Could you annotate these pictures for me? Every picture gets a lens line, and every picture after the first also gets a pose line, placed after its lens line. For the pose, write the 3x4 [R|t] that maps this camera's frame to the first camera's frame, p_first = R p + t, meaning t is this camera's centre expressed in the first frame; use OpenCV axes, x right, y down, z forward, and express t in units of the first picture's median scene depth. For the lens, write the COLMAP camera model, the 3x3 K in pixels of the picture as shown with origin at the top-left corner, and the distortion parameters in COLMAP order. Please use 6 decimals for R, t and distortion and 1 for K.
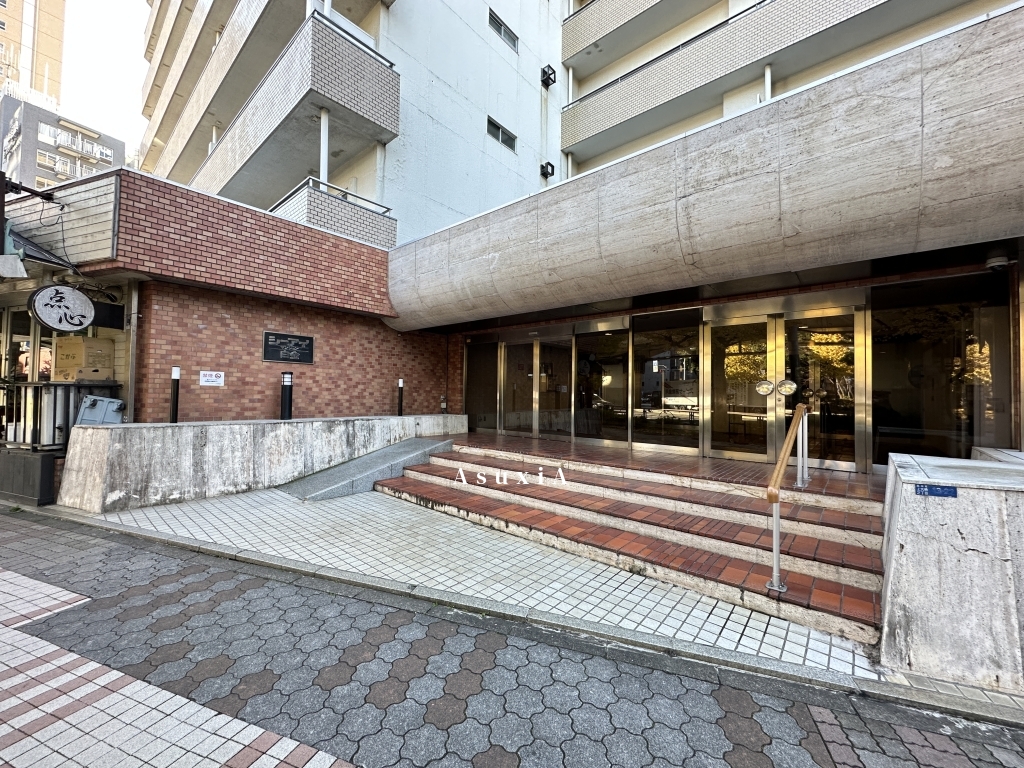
lens RADIAL K [[407.4, 0, 508.5], [0, 407.4, 384.2], [0, 0, 1]] dist [-0.000157, -0.000228]
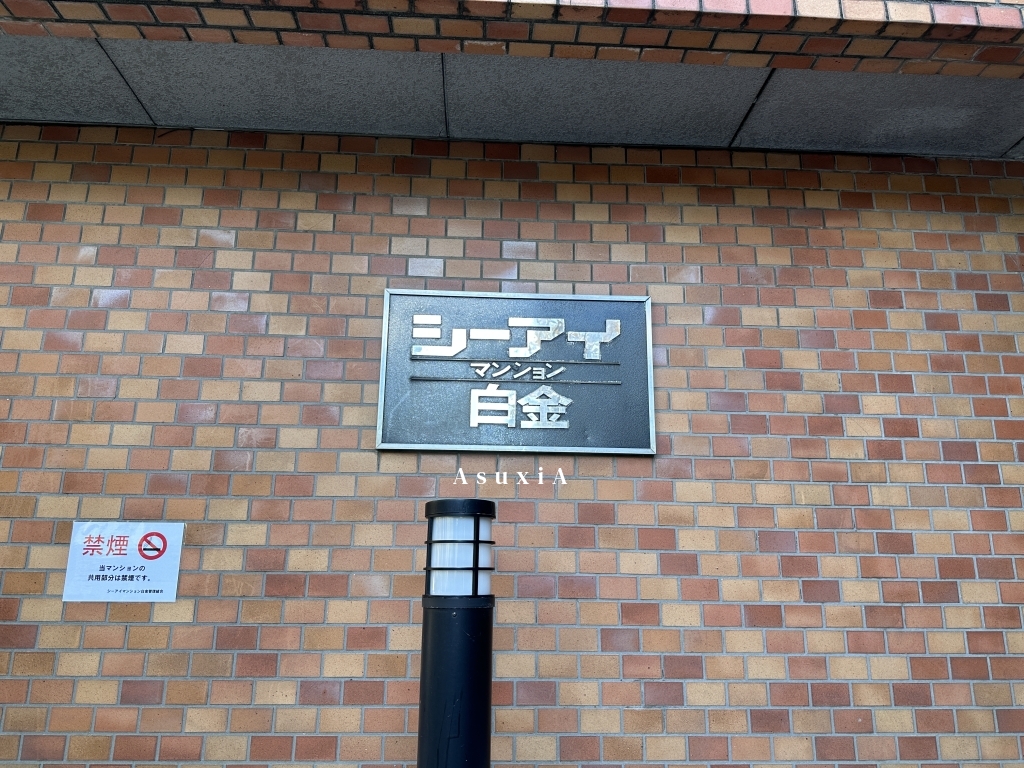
lens RADIAL K [[713.6, 0, 509.7], [0, 713.6, 391.8], [0, 0, 1]] dist [0.029995, -0.035894]
pose [[0.696026, -0.178073, -0.695585, -0.359701], [0.020046, 0.973200, -0.229084, -0.010498], [0.717737, 0.145504, 0.680942, 0.864861]]
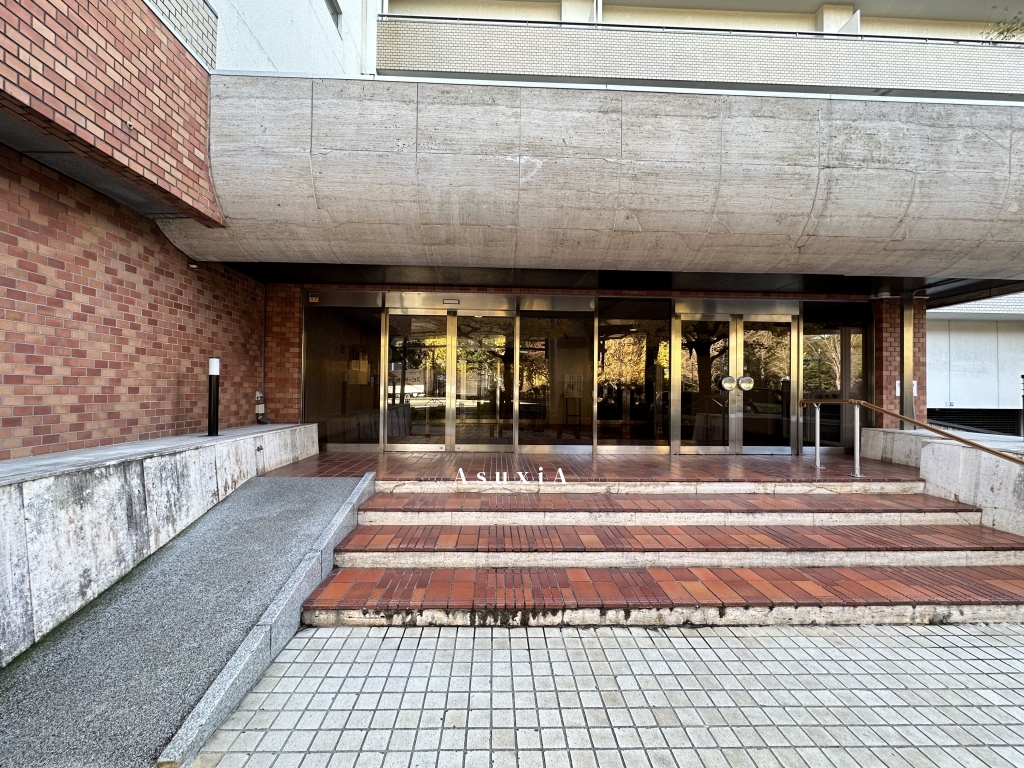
lens RADIAL K [[407.4, 0, 510.2], [0, 407.4, 384.1], [0, 0, 1]] dist [-0.000157, -0.000228]
pose [[0.729824, 0.003518, 0.683626, -0.434748], [-0.018268, 0.999730, 0.014357, 0.004879], [-0.683391, -0.022967, 0.729691, 0.531331]]
